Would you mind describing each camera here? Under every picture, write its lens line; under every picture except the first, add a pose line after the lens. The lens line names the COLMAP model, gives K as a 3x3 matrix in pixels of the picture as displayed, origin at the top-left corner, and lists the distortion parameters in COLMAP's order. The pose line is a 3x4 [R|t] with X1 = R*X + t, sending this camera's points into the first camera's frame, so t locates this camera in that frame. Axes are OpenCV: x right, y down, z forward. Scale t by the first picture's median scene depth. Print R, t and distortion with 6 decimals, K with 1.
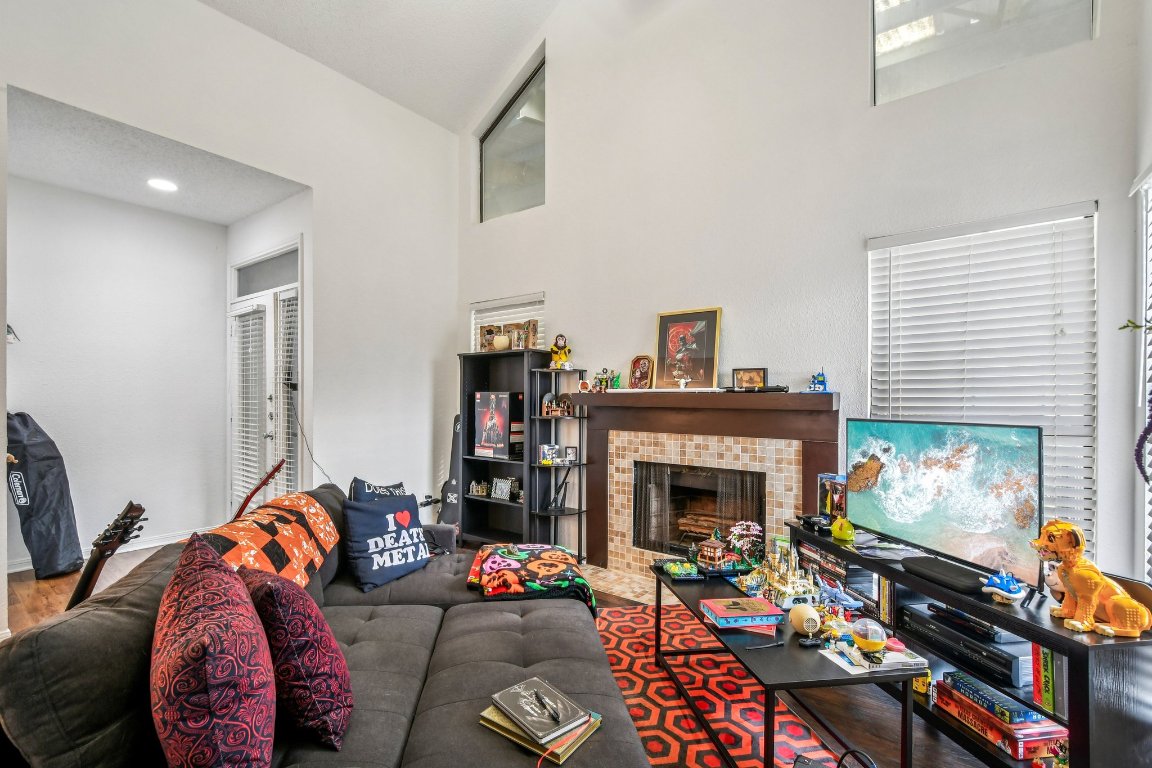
lens RADIAL K [[512.2, 0, 558.0], [0, 512.2, 406.8], [0, 0, 1]] dist [-0.000364, -0.000145]
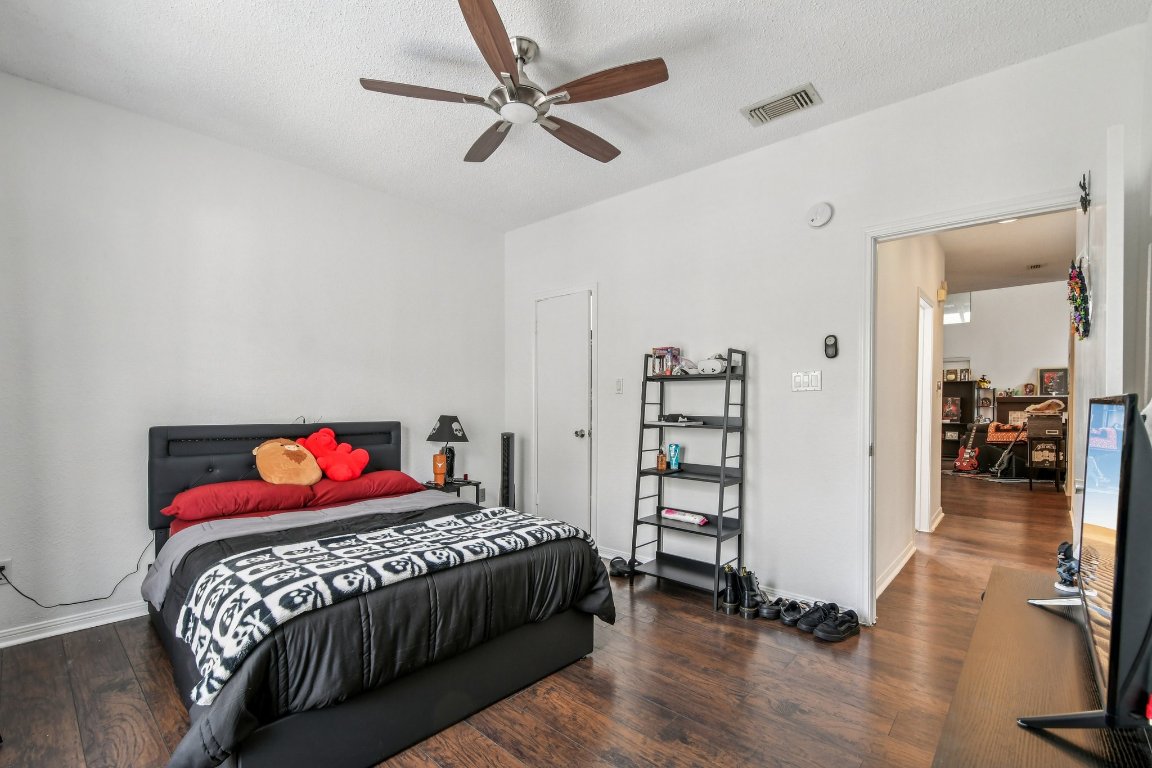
lens RADIAL K [[493.8, 0, 580.1], [0, 493.8, 419.0], [0, 0, 1]] dist [-0.001243, -0.000323]
pose [[0.998062, -0.013537, -0.060732, -2.045363], [0.015200, 0.999520, 0.027002, -0.017156], [0.060338, -0.027872, 0.997789, -1.755195]]
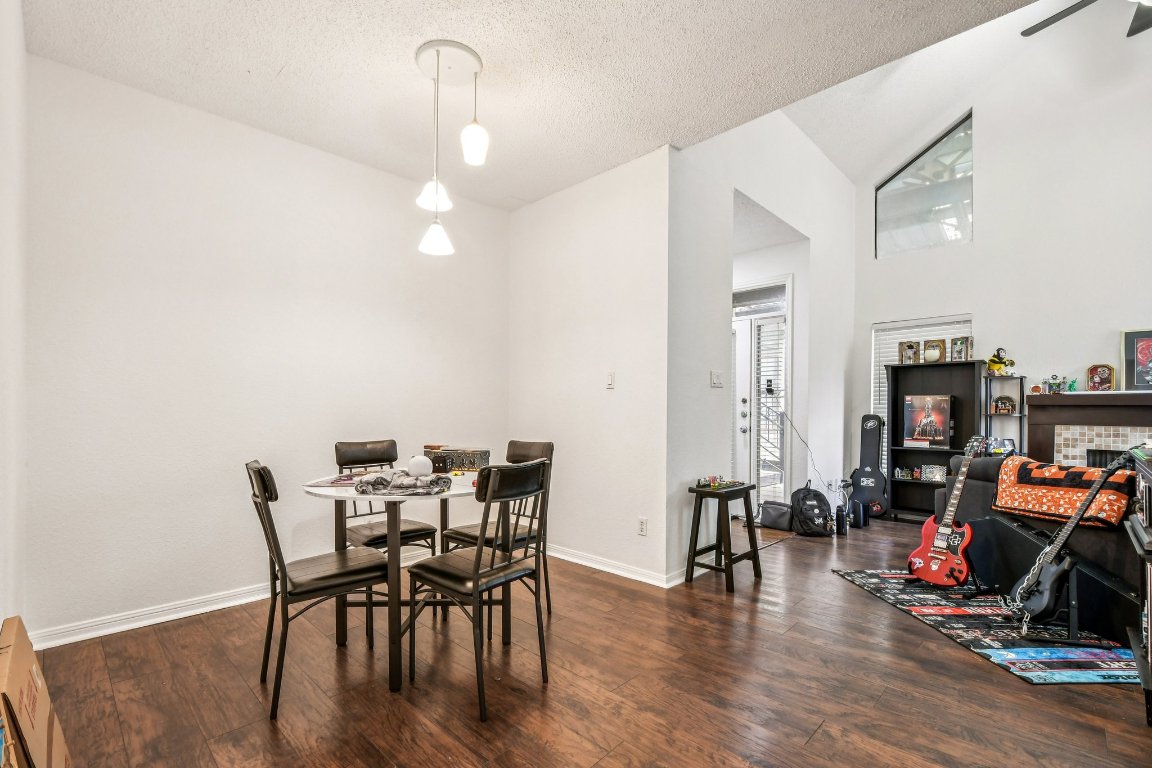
lens RADIAL K [[497.7, 0, 588.7], [0, 497.7, 416.0], [0, 0, 1]] dist [0.000940, -0.000621]
pose [[0.995530, -0.004984, -0.094310, -0.948480], [0.005490, 0.999972, 0.005102, 0.011848], [0.094281, -0.005597, 0.995530, -0.319490]]
